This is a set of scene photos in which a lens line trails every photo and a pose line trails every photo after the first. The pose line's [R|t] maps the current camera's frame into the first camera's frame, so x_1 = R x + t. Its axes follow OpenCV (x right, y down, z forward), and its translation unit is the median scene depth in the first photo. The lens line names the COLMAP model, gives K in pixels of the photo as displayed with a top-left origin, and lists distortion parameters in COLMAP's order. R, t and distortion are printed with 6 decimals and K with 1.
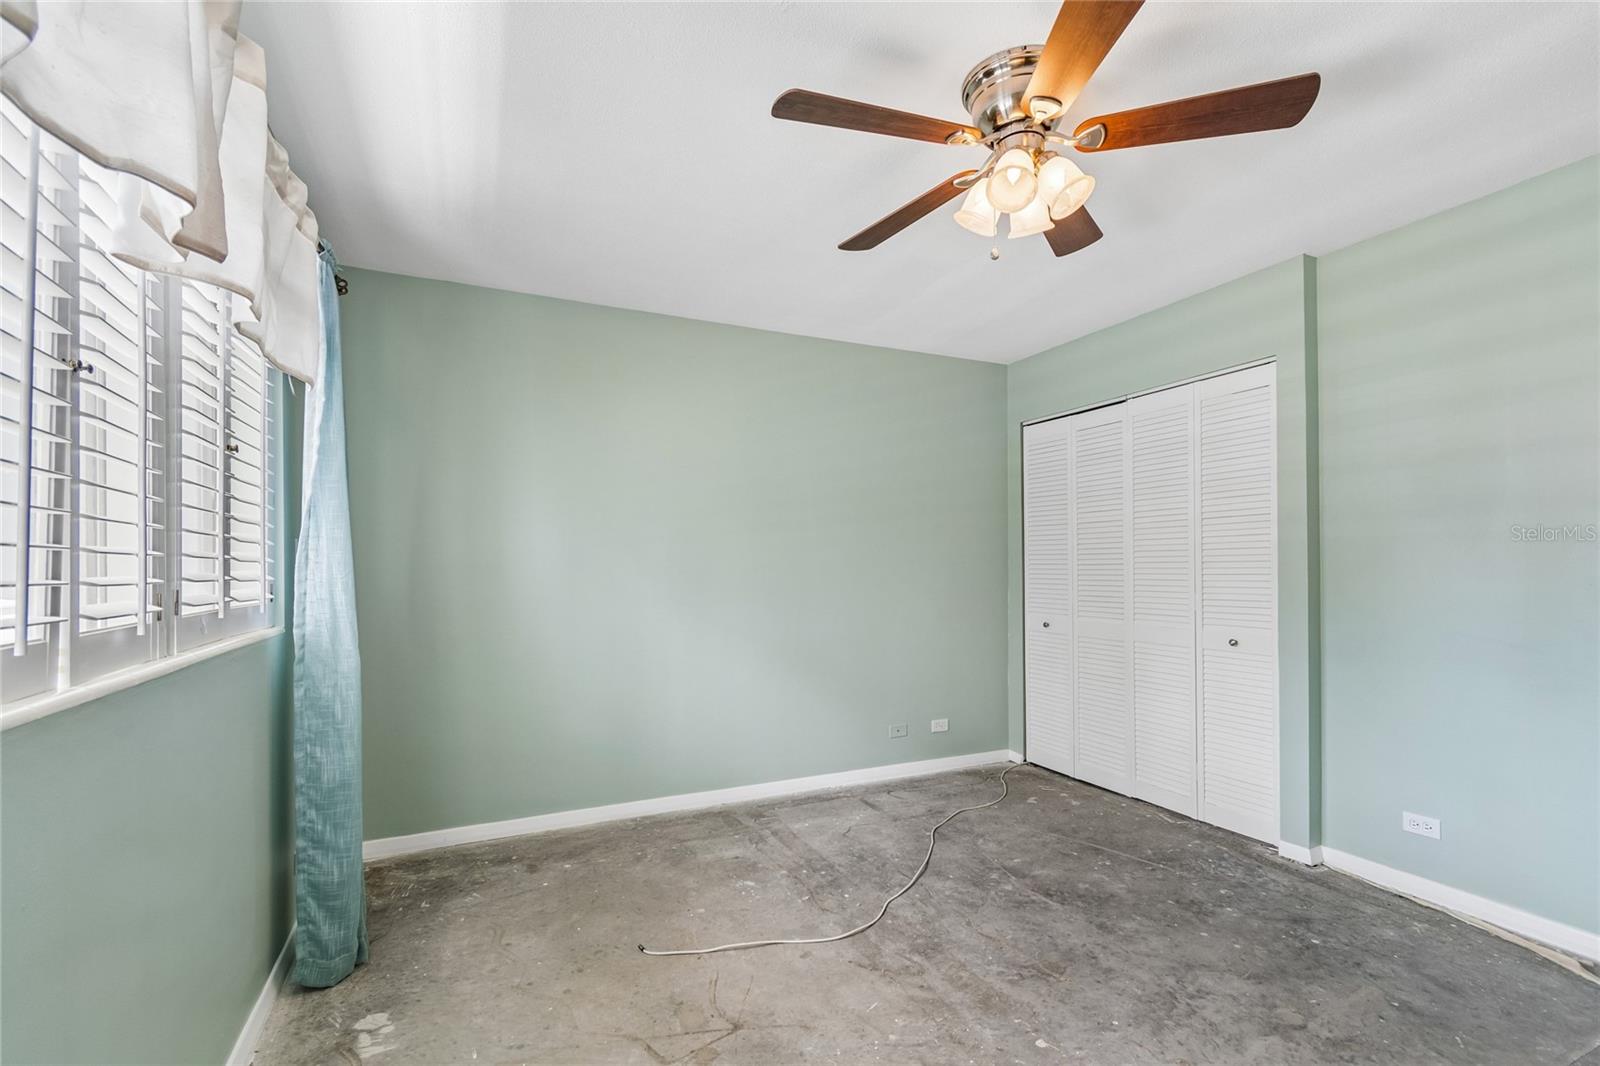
lens RADIAL K [[722.0, 0, 812.8], [0, 722.0, 568.6], [0, 0, 1]] dist [0.002868, -0.001414]
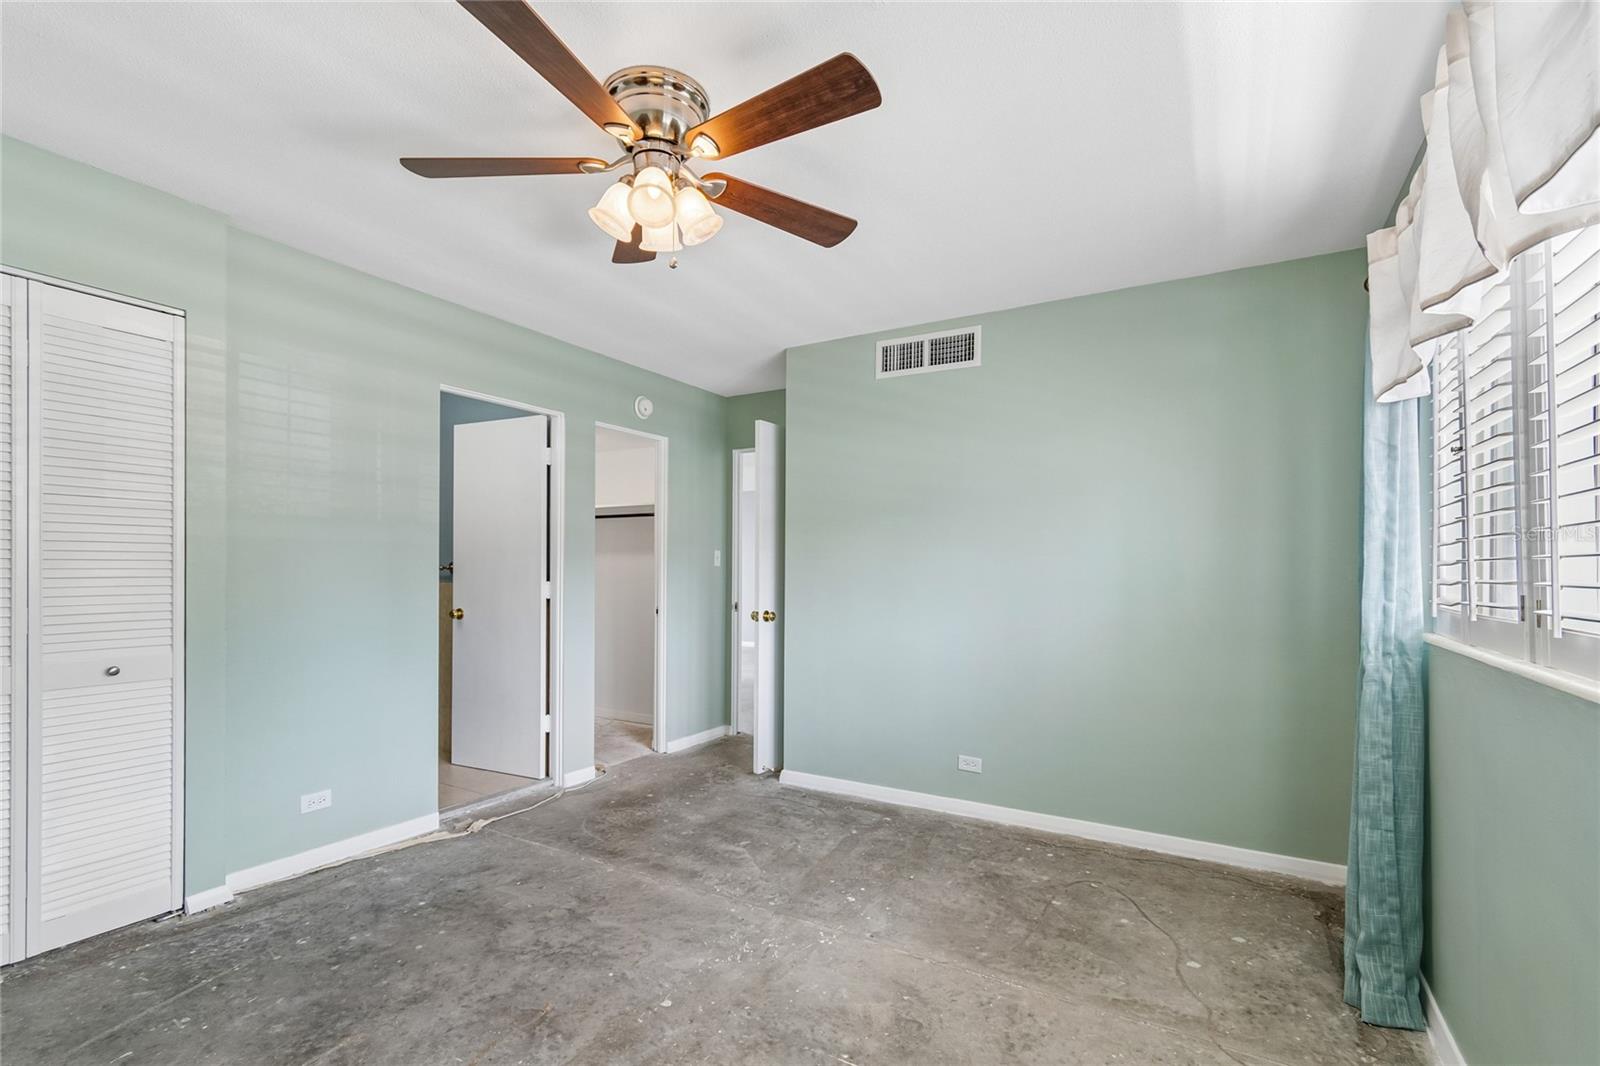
lens RADIAL K [[722.0, 0, 789.0], [0, 722.0, 577.0], [0, 0, 1]] dist [0.002868, -0.001414]
pose [[-0.553662, -0.005579, 0.832723, -0.477493], [-0.004346, 0.999983, 0.003810, 0.001635], [-0.832730, -0.001510, -0.553677, 0.991598]]
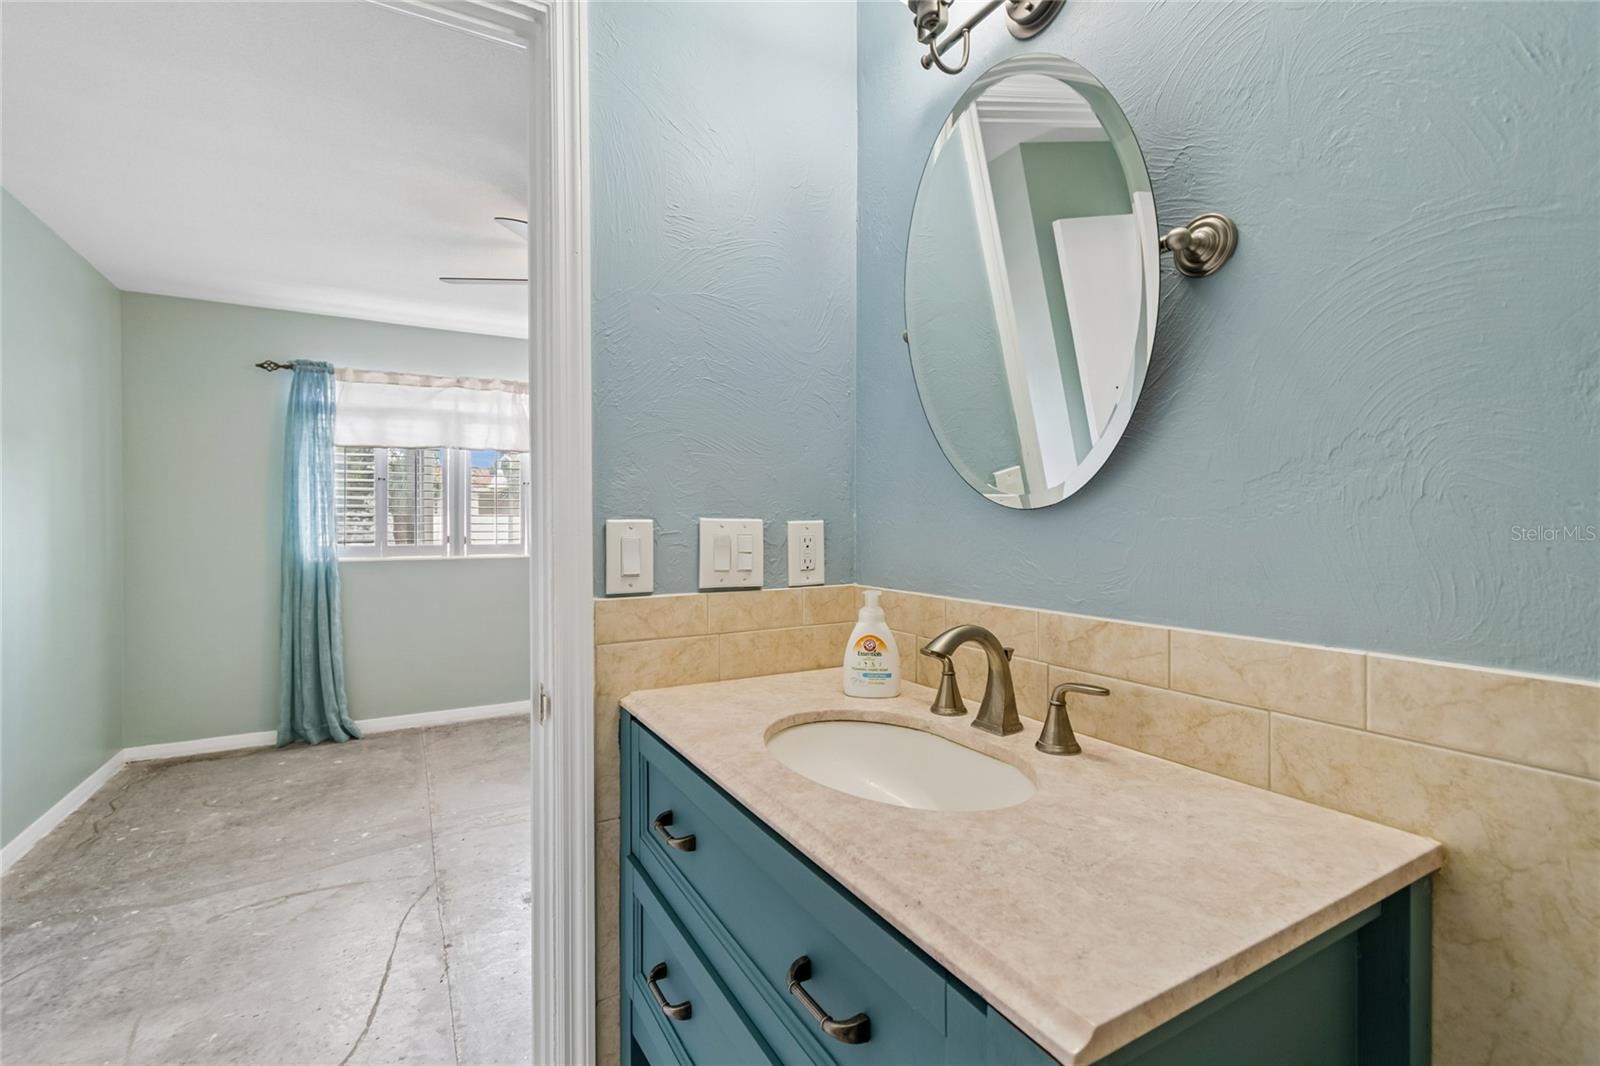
lens RADIAL K [[722.0, 0, 804.4], [0, 722.0, 514.0], [0, 0, 1]] dist [0.002868, -0.001414]
pose [[0.070442, -0.001364, -0.997515, 1.425490], [0.003405, 0.999994, -0.001127, -0.030070], [0.997510, -0.003317, 0.070447, 0.952013]]
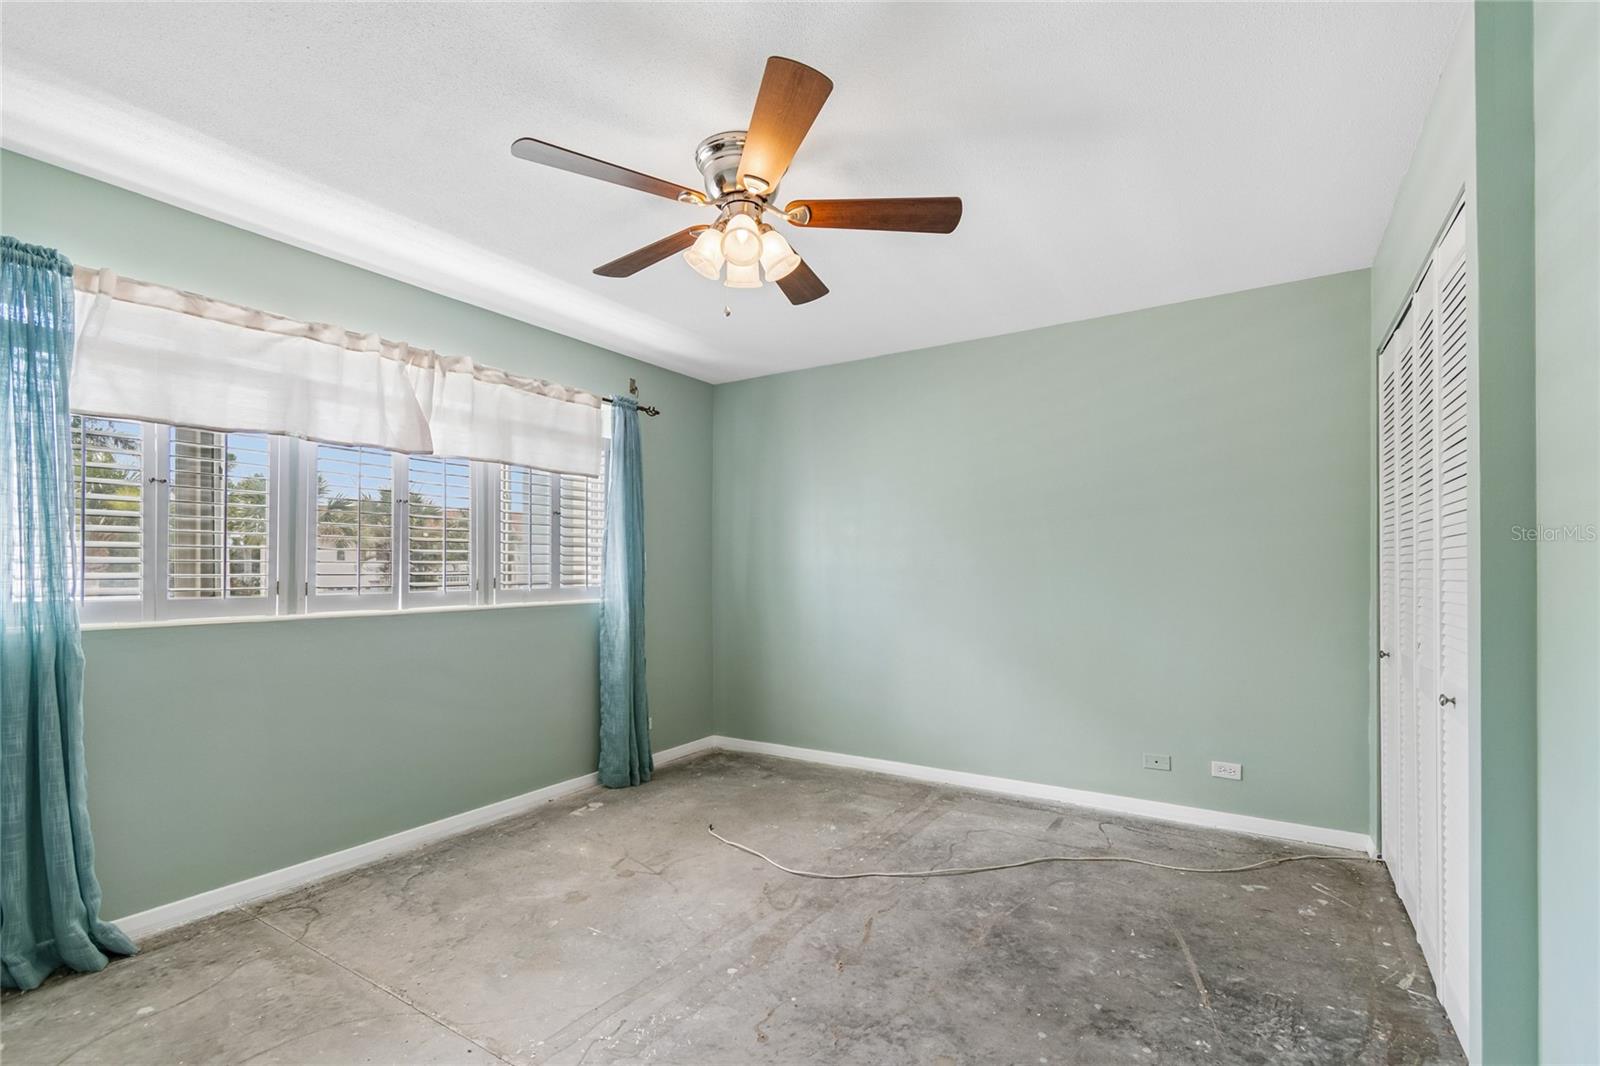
lens RADIAL K [[722.0, 0, 802.4], [0, 722.0, 563.1], [0, 0, 1]] dist [0.002868, -0.001414]
pose [[0.536635, -0.002813, -0.843810, 0.942060], [0.000731, 0.999996, -0.002869, -0.006870], [0.843814, 0.000923, 0.536635, 0.312911]]
